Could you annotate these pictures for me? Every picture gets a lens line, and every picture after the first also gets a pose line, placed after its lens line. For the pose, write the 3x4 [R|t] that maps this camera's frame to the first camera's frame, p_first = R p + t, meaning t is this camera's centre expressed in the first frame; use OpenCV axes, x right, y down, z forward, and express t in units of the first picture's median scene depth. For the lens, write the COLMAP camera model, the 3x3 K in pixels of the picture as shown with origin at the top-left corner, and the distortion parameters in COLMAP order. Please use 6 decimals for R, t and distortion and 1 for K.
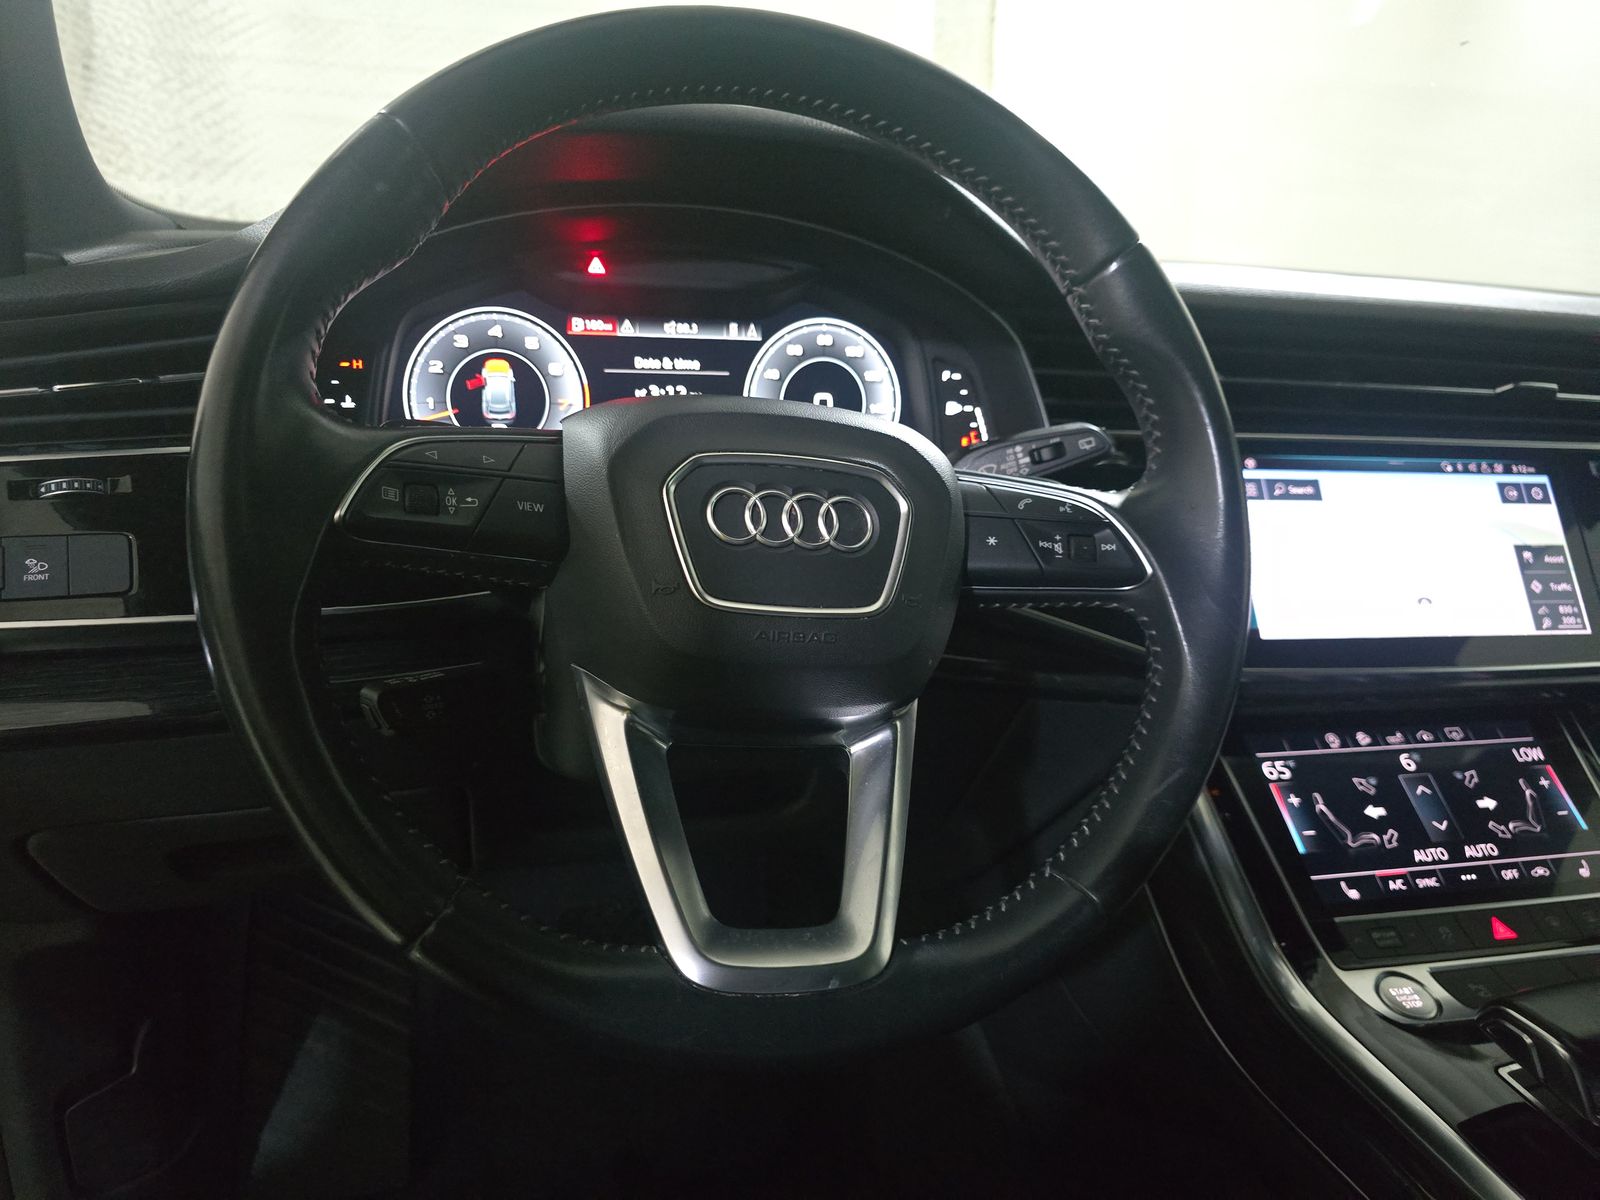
lens RADIAL K [[1100.6, 0, 811.5], [0, 1100.6, 611.4], [0, 0, 1]] dist [0.033149, -0.029334]
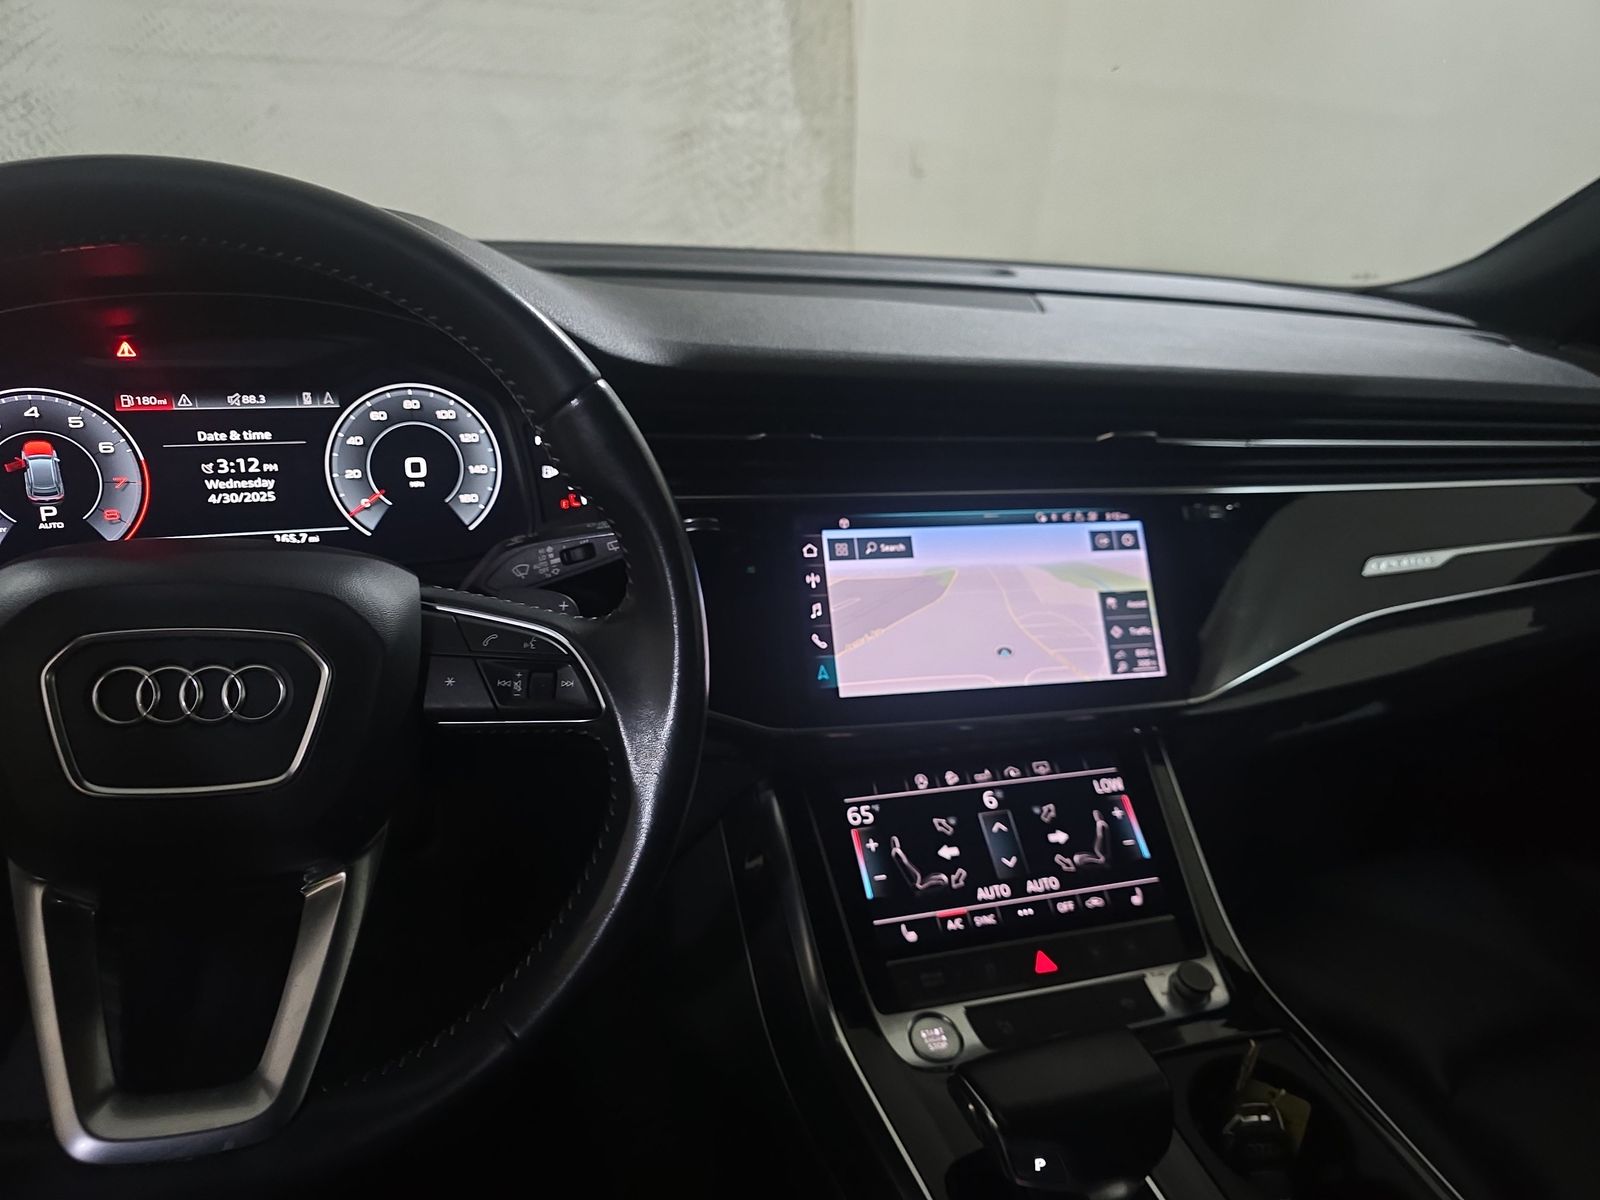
lens RADIAL K [[1100.6, 0, 794.2], [0, 1100.6, 601.2], [0, 0, 1]] dist [0.033149, -0.029334]
pose [[0.996877, -0.012276, 0.078009, 0.275953], [0.005458, 0.996192, 0.087019, -0.154705], [-0.078780, -0.086321, 0.993148, -0.030945]]
